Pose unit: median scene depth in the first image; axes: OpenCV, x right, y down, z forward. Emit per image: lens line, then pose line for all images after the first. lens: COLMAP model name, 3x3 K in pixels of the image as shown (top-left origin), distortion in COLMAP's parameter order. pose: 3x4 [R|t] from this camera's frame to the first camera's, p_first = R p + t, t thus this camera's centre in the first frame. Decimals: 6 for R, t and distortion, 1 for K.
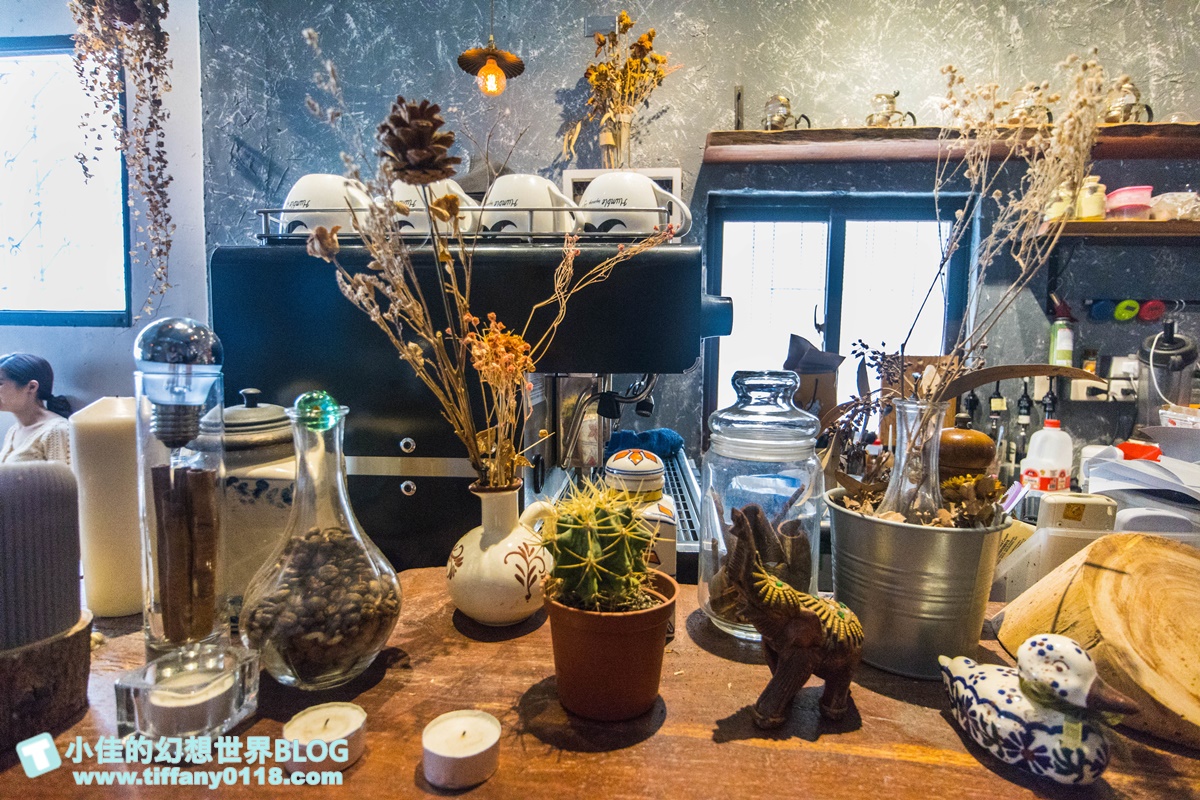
lens RADIAL K [[600.6, 0, 601.2], [0, 600.6, 403.2], [0, 0, 1]] dist [-0.006642, -0.000677]
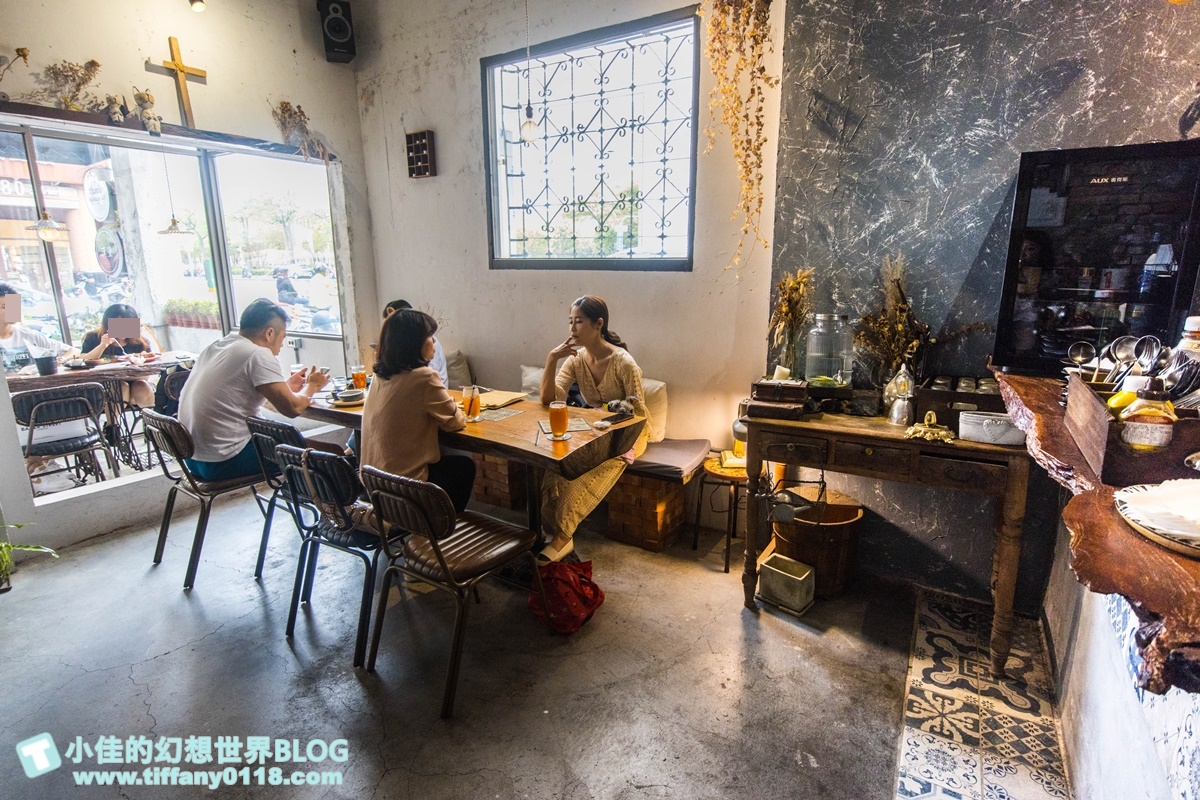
lens RADIAL K [[600.6, 0, 603.5], [0, 600.6, 404.1], [0, 0, 1]] dist [-0.006642, -0.000677]
pose [[0.899122, 0.074272, -0.431350, -0.451440], [-0.009985, 0.988722, 0.149429, -0.051716], [0.437584, -0.130048, 0.889723, -0.179327]]
